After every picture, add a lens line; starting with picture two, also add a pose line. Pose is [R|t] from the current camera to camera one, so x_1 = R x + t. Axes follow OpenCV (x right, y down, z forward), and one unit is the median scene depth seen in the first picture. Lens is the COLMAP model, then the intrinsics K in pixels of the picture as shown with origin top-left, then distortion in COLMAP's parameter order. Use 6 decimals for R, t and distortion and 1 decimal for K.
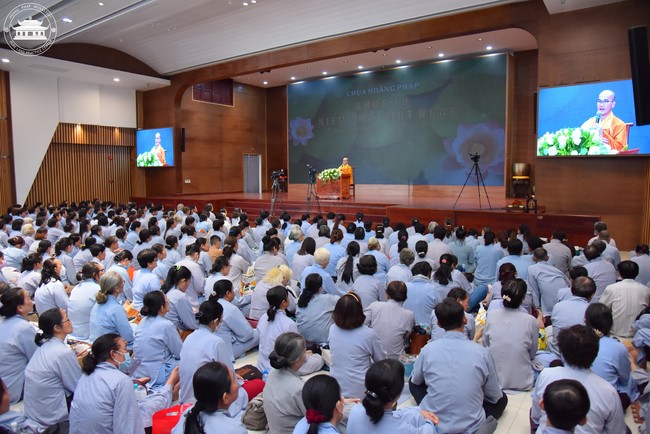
lens RADIAL K [[452.5, 0, 325.0], [0, 452.5, 215.5], [0, 0, 1]] dist [-0.013740, -0.000256]
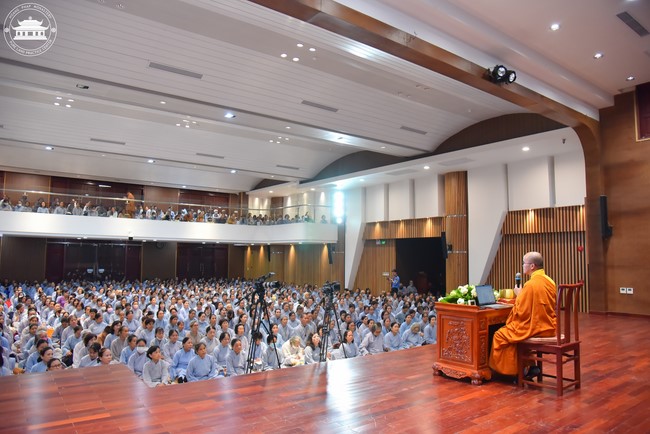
lens RADIAL K [[452.5, 0, 325.3], [0, 452.5, 219.2], [0, 0, 1]] dist [-0.013740, -0.000256]
pose [[-0.278974, -0.069788, -0.957759, 0.324399], [-0.080856, 0.995521, -0.048988, -0.107291], [0.956889, 0.063775, -0.283368, 0.818659]]
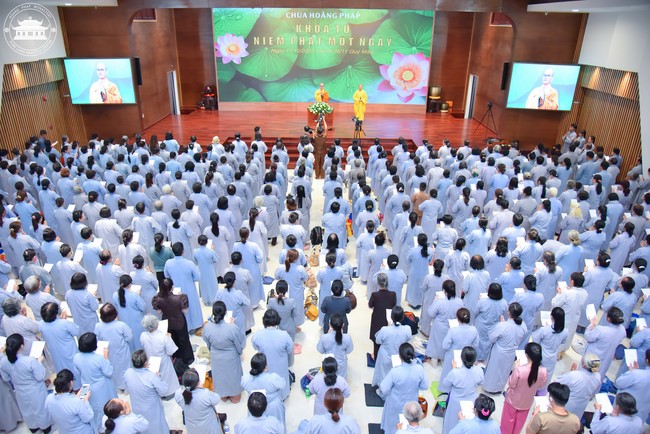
lens RADIAL K [[452.5, 0, 324.4], [0, 452.5, 216.7], [0, 0, 1]] dist [-0.013740, -0.000256]
pose [[0.817747, -0.224422, 0.530023, -0.543598], [0.039219, 0.940440, 0.337691, -0.182391], [-0.574239, -0.255359, 0.777844, 0.022117]]
